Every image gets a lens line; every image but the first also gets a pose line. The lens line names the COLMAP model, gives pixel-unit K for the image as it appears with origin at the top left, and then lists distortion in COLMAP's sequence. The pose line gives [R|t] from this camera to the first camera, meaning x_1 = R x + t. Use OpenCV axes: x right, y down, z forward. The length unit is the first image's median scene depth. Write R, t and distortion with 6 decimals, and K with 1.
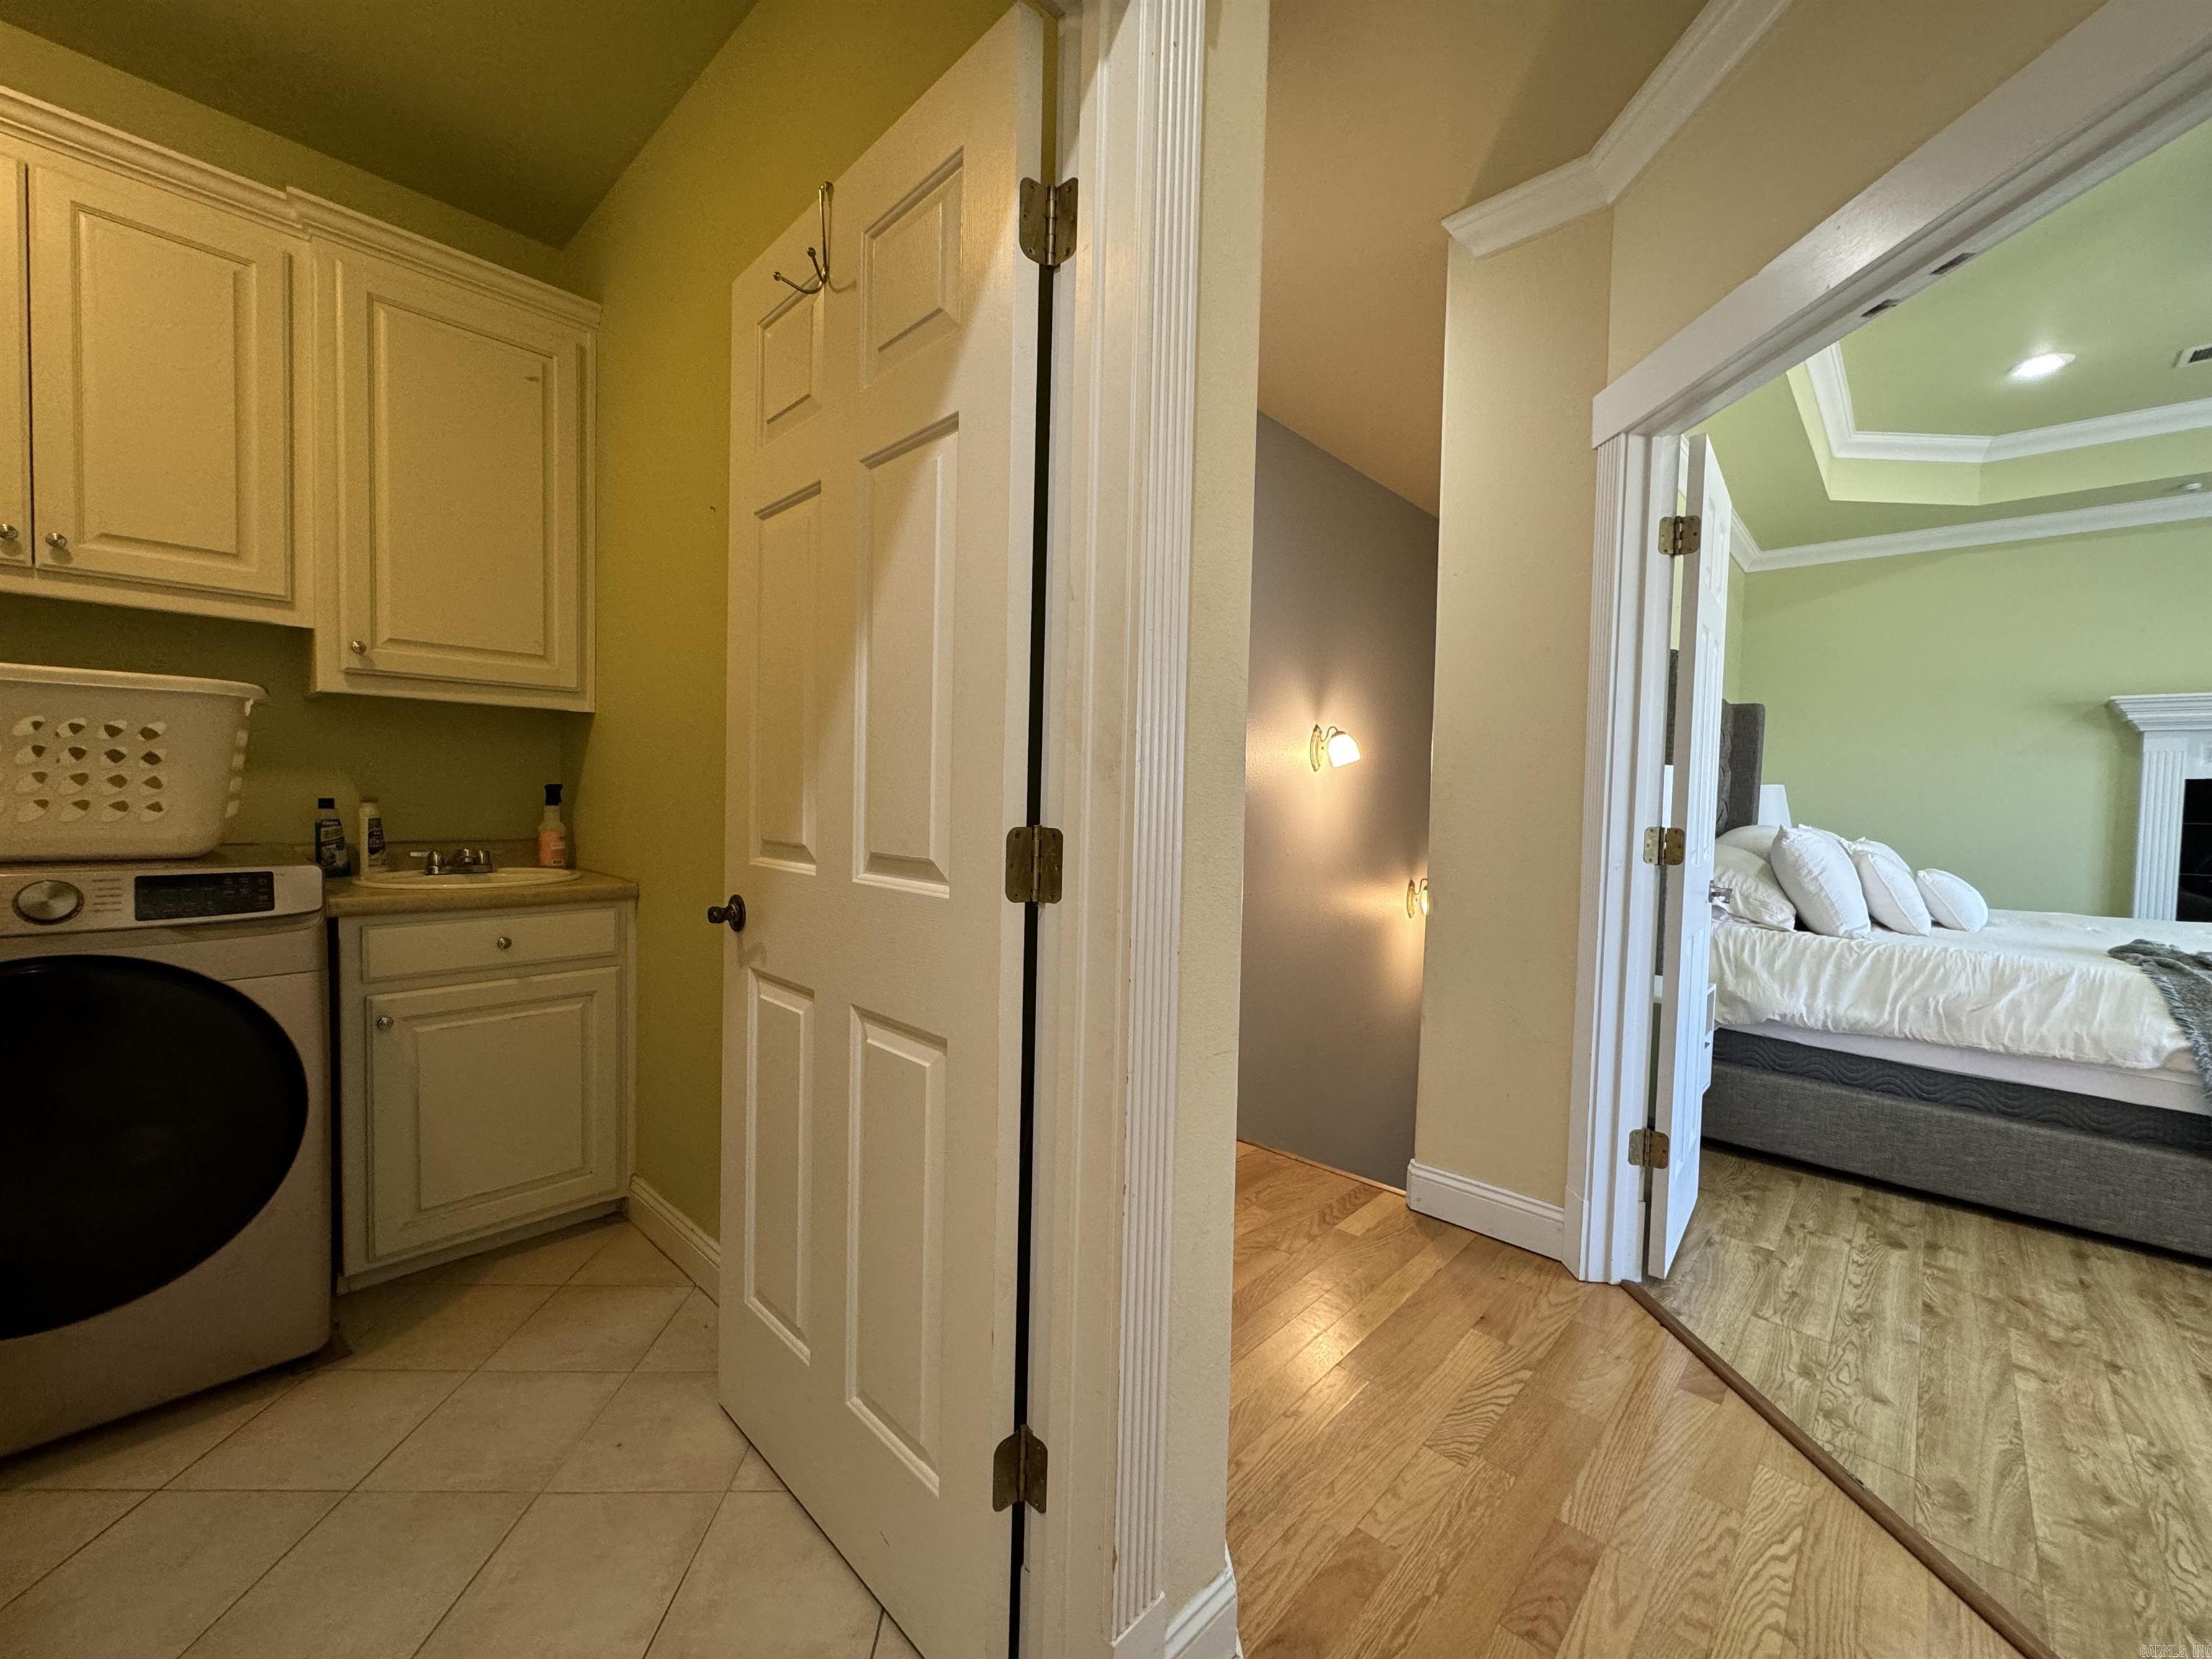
lens RADIAL K [[884.6, 0, 1106.0], [0, 884.6, 829.5], [0, 0, 1]] dist [0.000185, -0.000114]
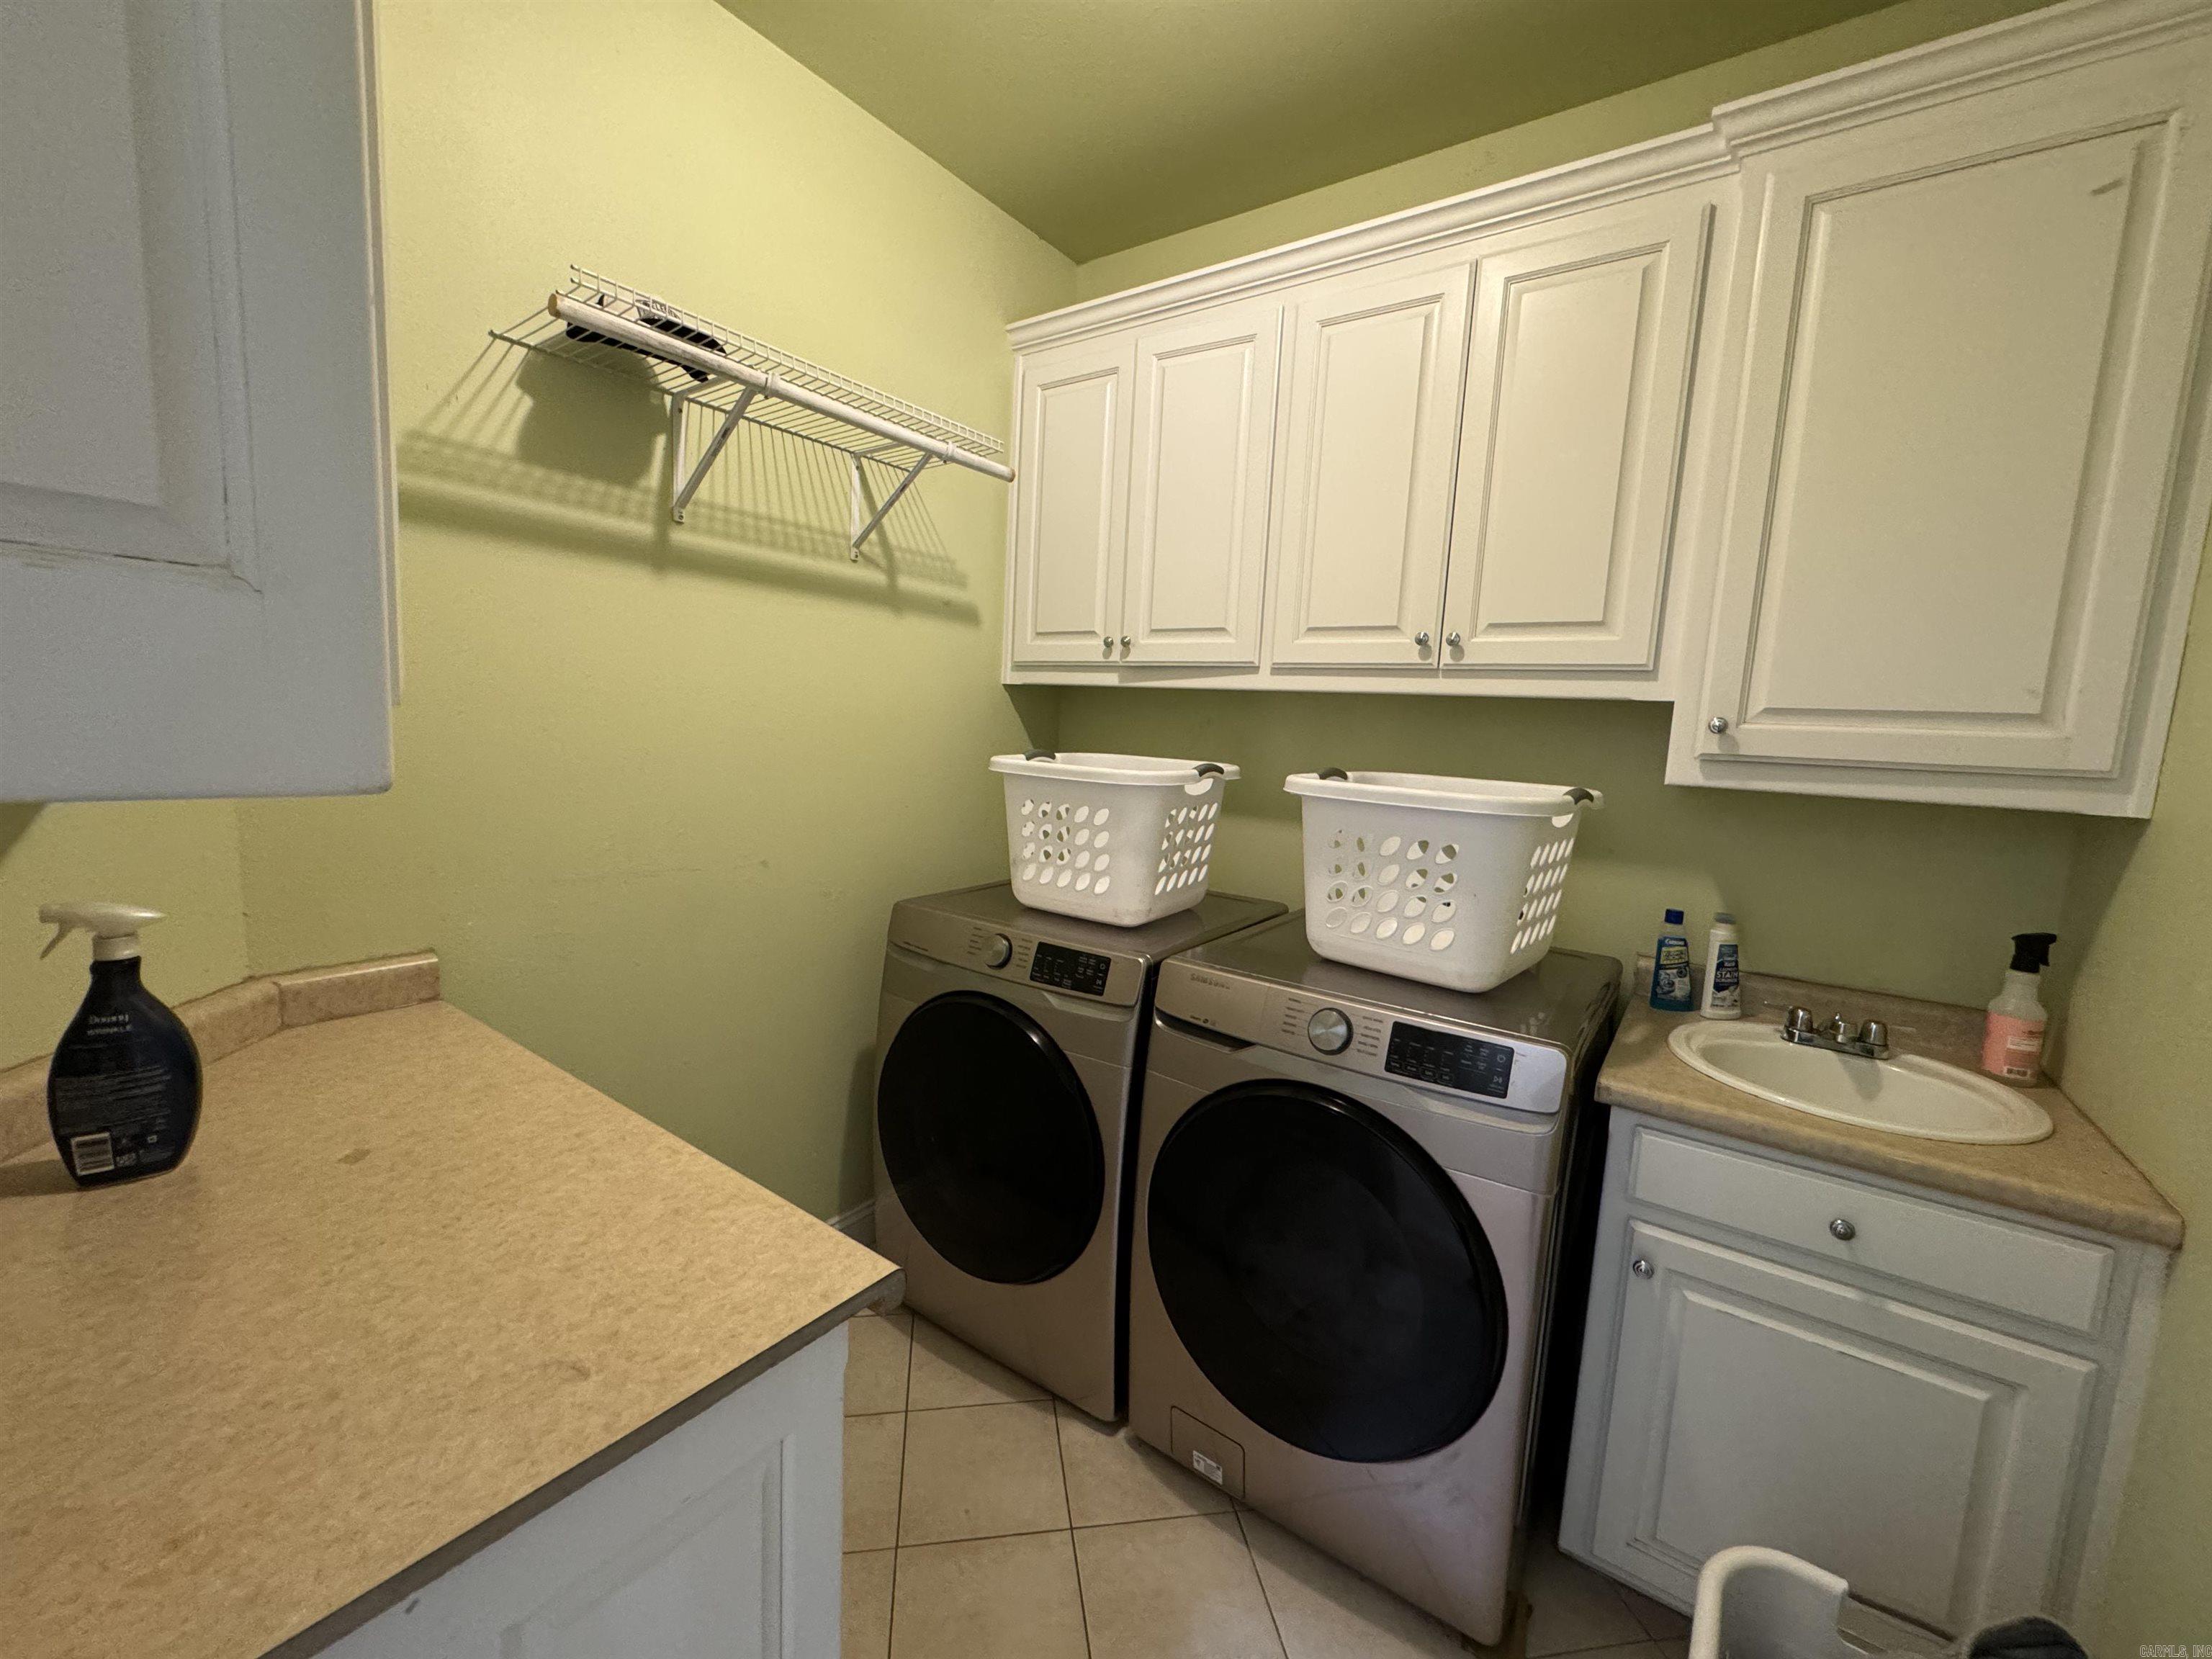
lens RADIAL K [[884.6, 0, 1106.0], [0, 884.6, 829.5], [0, 0, 1]] dist [0.000185, -0.000114]
pose [[0.132539, 0.099620, -0.986159, -0.190470], [-0.088599, 0.992144, 0.088317, -0.140384], [0.987210, 0.075668, 0.140324, 0.409494]]
